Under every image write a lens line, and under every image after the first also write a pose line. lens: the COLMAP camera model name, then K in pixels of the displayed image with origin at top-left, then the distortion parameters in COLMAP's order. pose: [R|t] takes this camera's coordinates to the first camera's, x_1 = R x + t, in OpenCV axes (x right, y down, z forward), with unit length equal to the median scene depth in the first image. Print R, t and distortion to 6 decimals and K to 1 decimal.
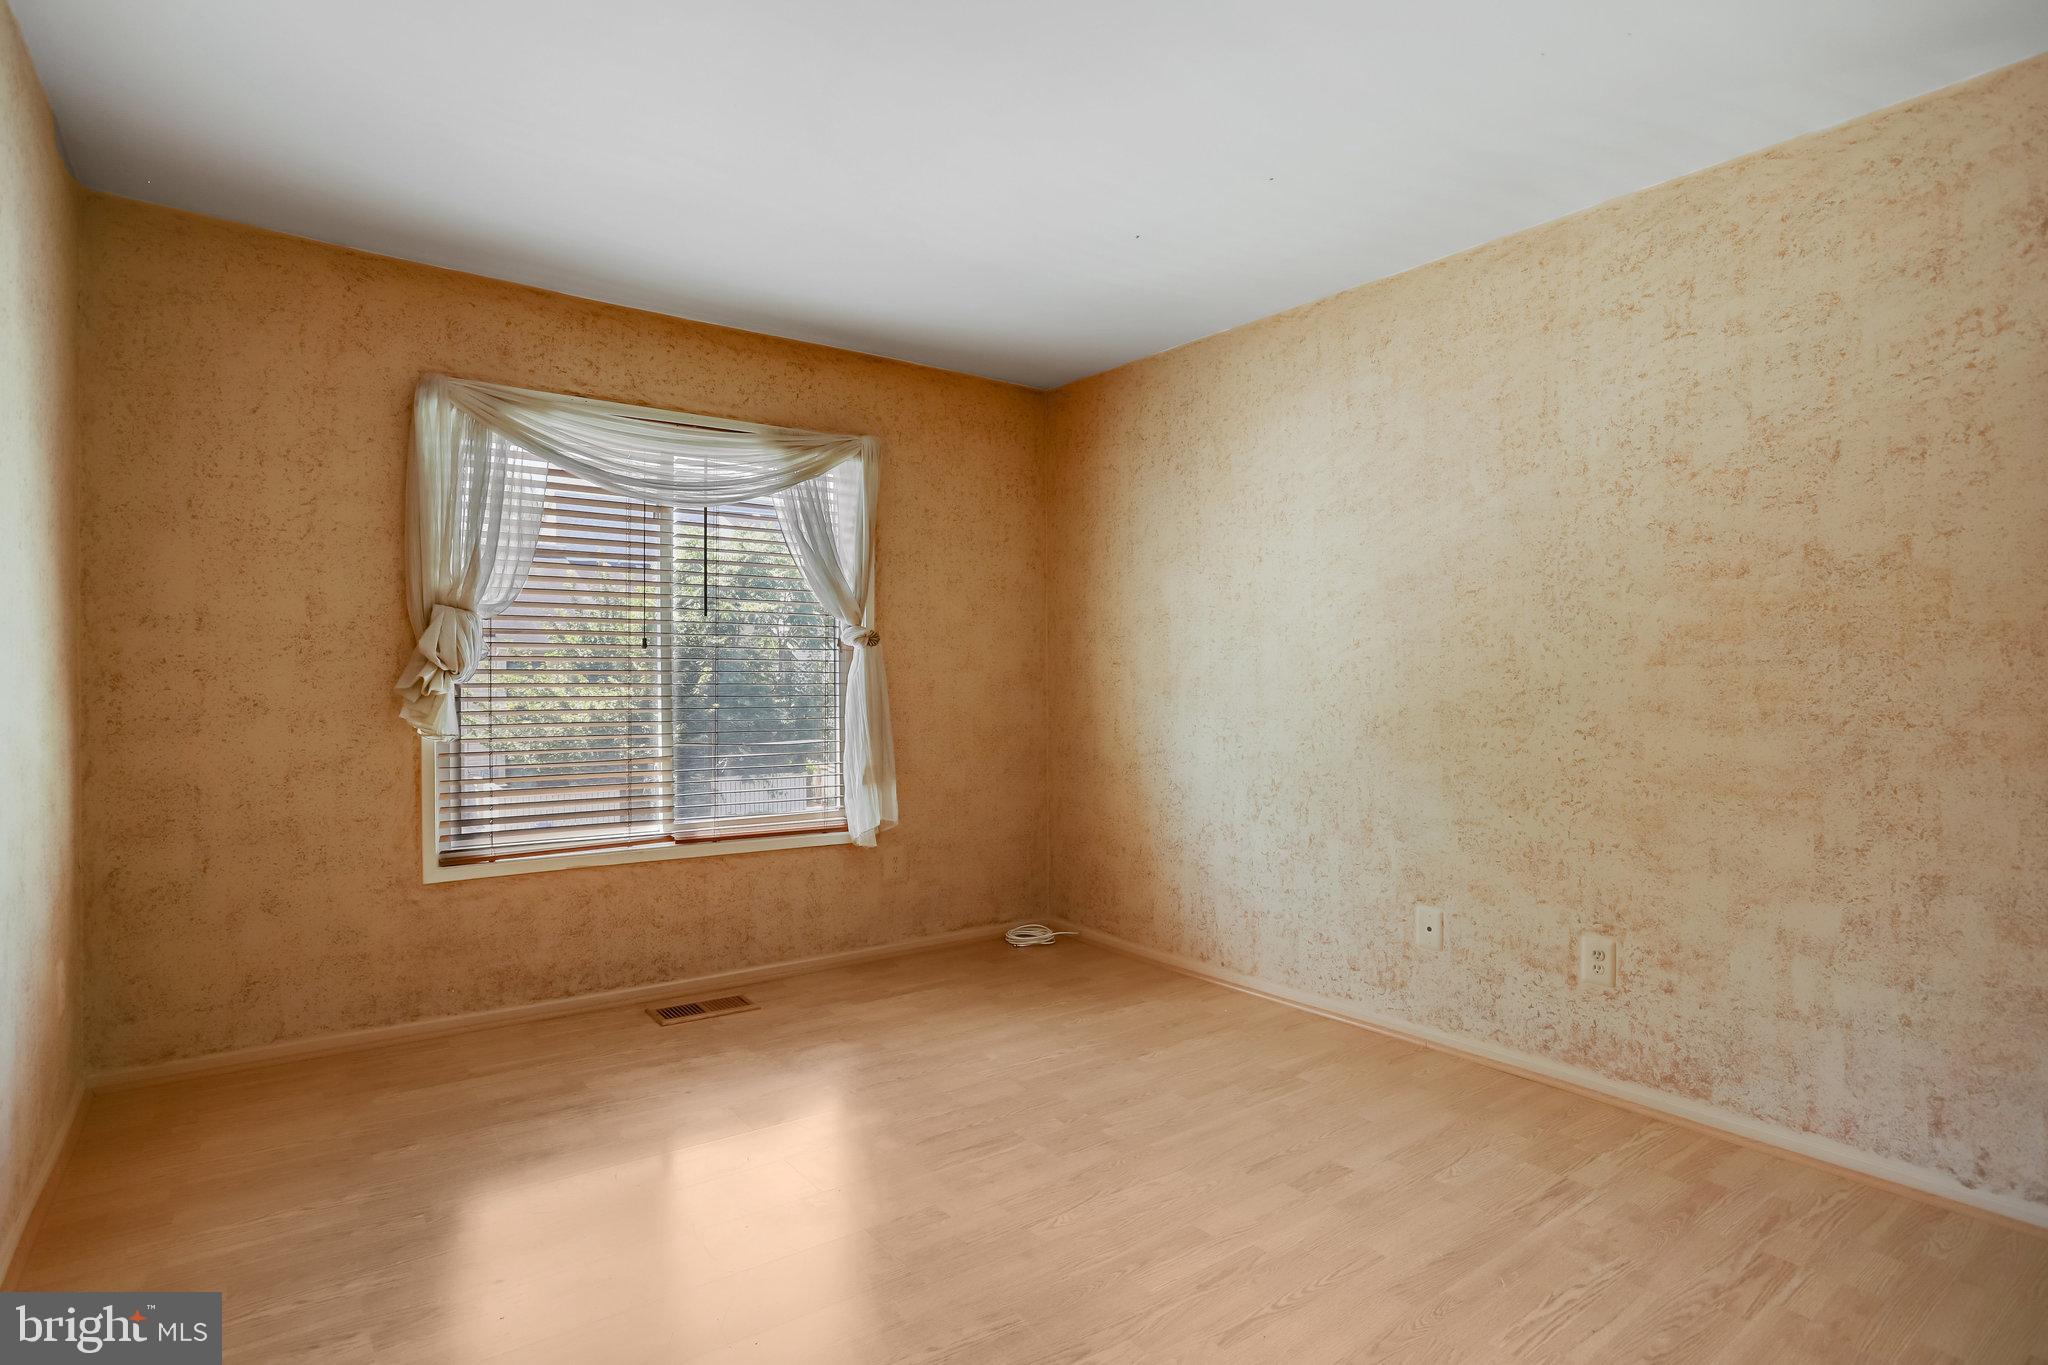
lens RADIAL K [[1061.3, 0, 1018.3], [0, 1061.3, 689.4], [0, 0, 1]] dist [-0.044739, 0.017315]
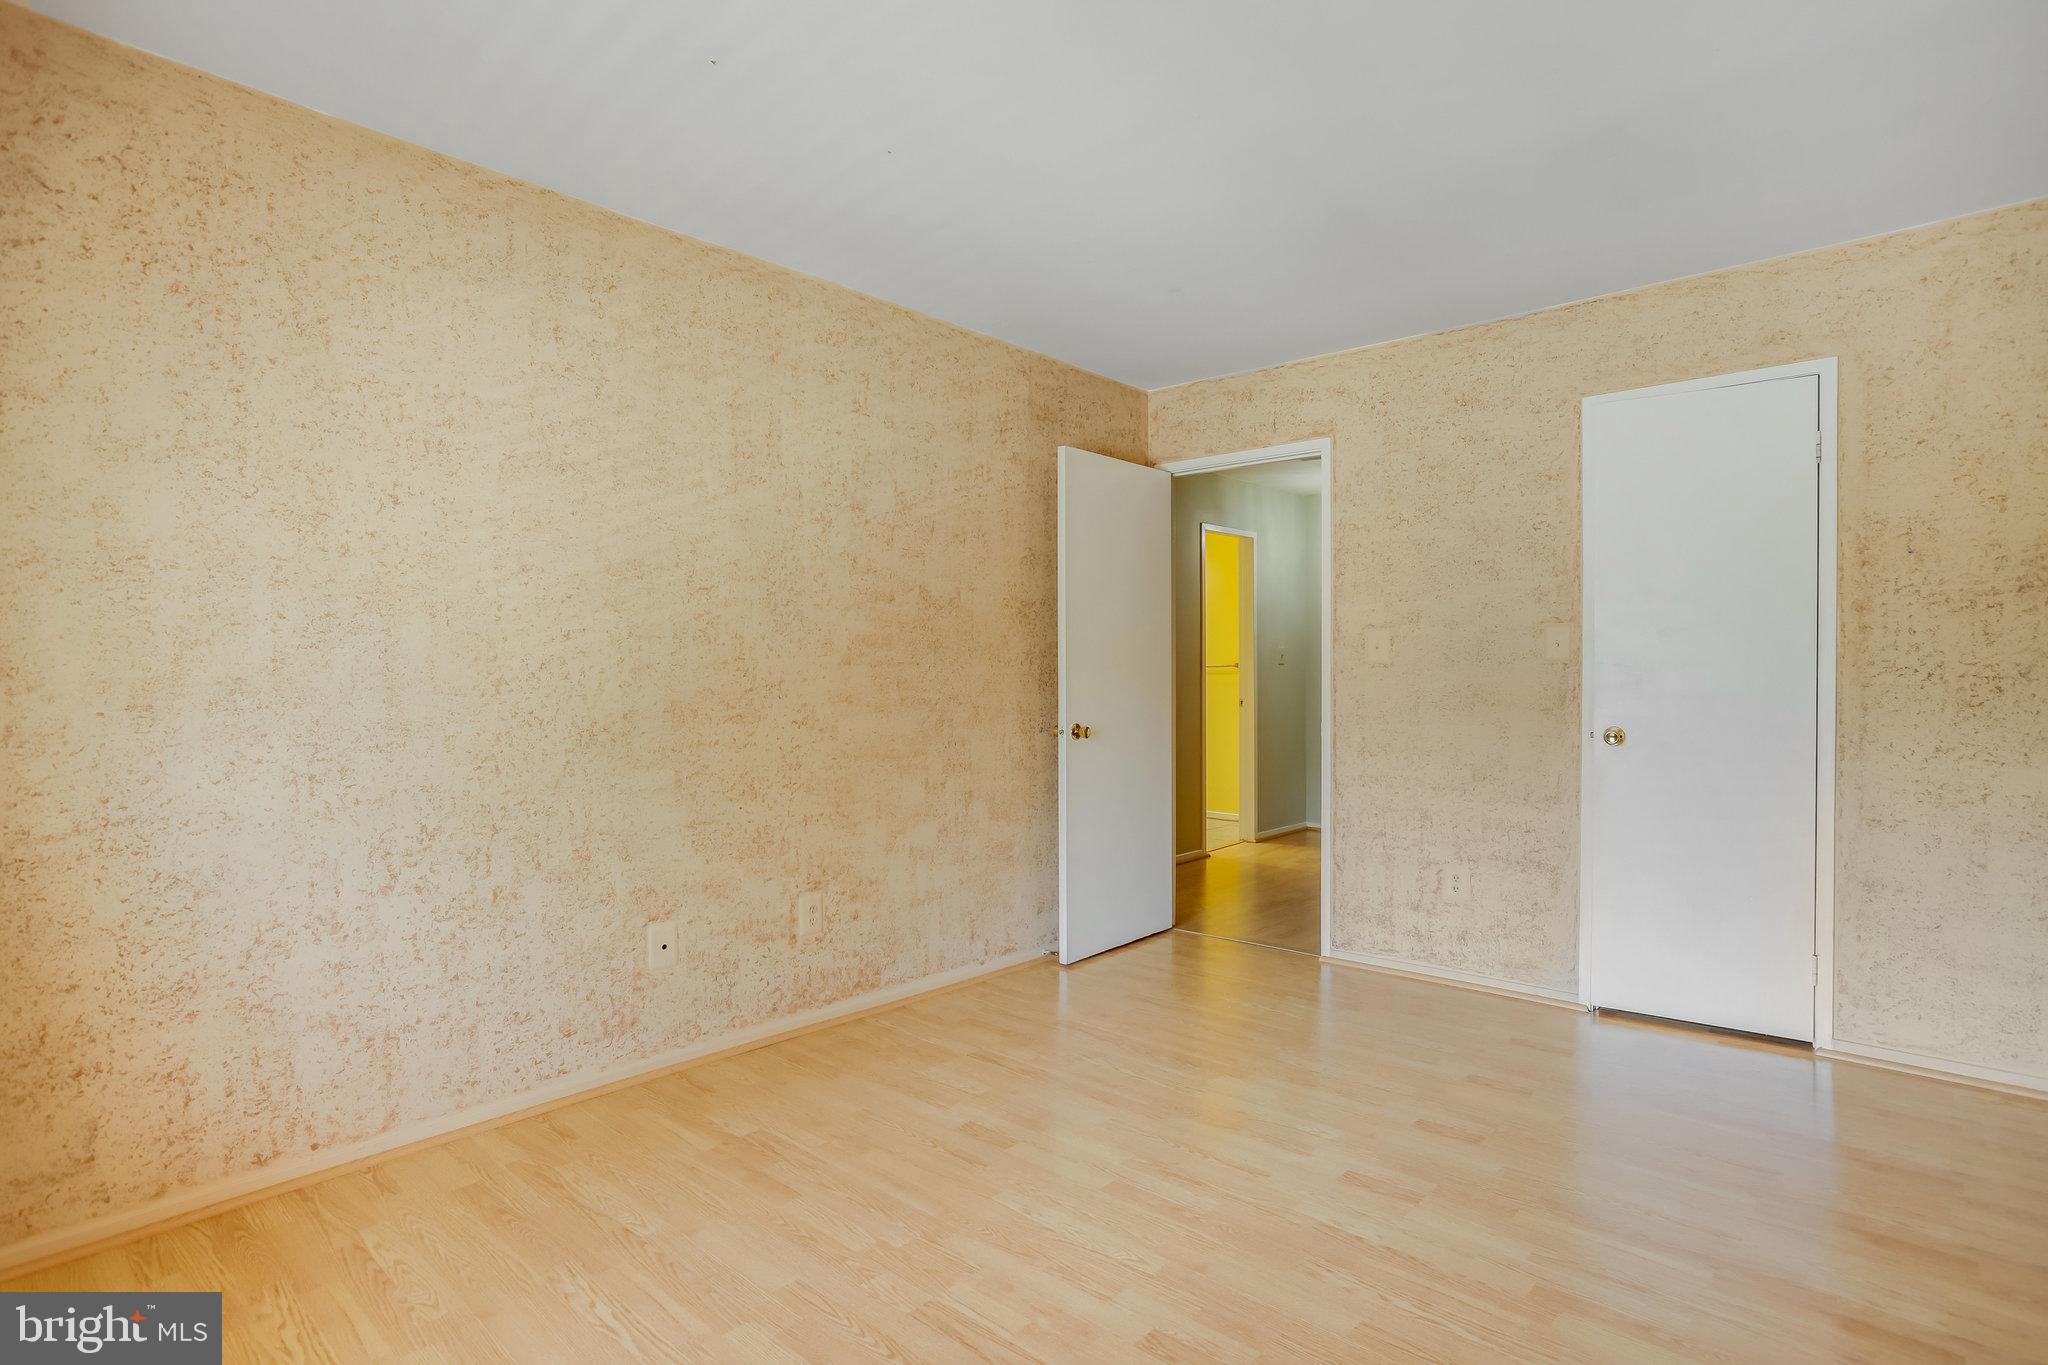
lens RADIAL K [[1061.3, 0, 1021.1], [0, 1061.3, 697.9], [0, 0, 1]] dist [-0.044739, 0.017315]
pose [[-0.195741, -0.016263, 0.980521, -0.545696], [0.019881, 0.999591, 0.020548, -0.004241], [-0.980454, 0.023516, -0.195338, 0.821005]]
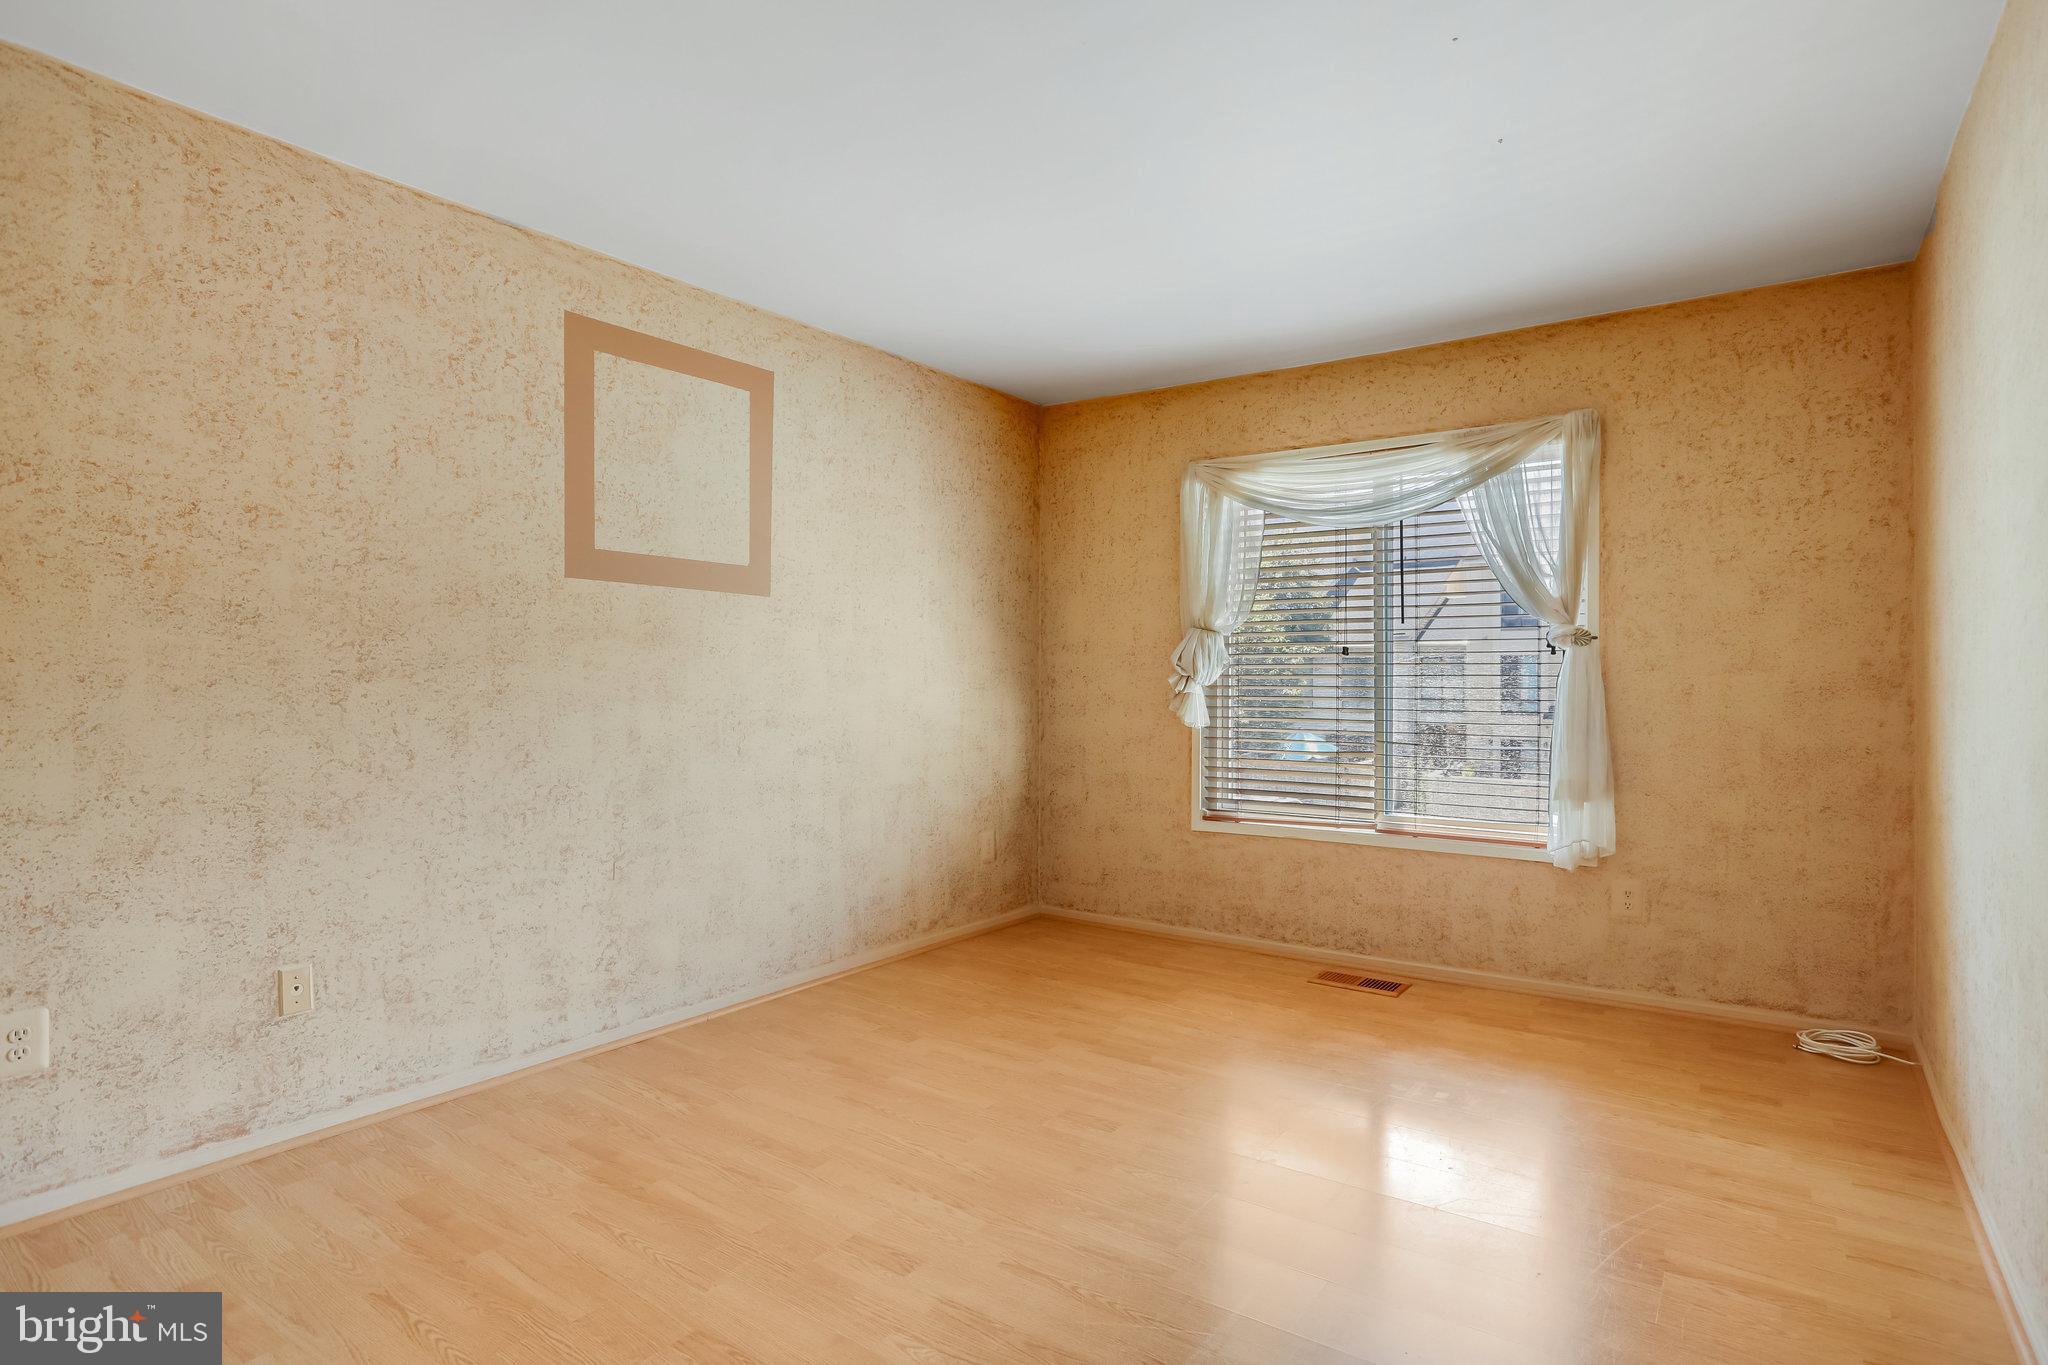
lens RADIAL K [[1037.6, 0, 1033.2], [0, 1037.6, 694.0], [0, 0, 1]] dist [-0.053935, 0.024366]
pose [[0.311644, 0.008753, -0.950159, 0.654210], [-0.014100, 0.999890, 0.004586, 0.002514], [0.950094, 0.011968, 0.311733, 0.363994]]
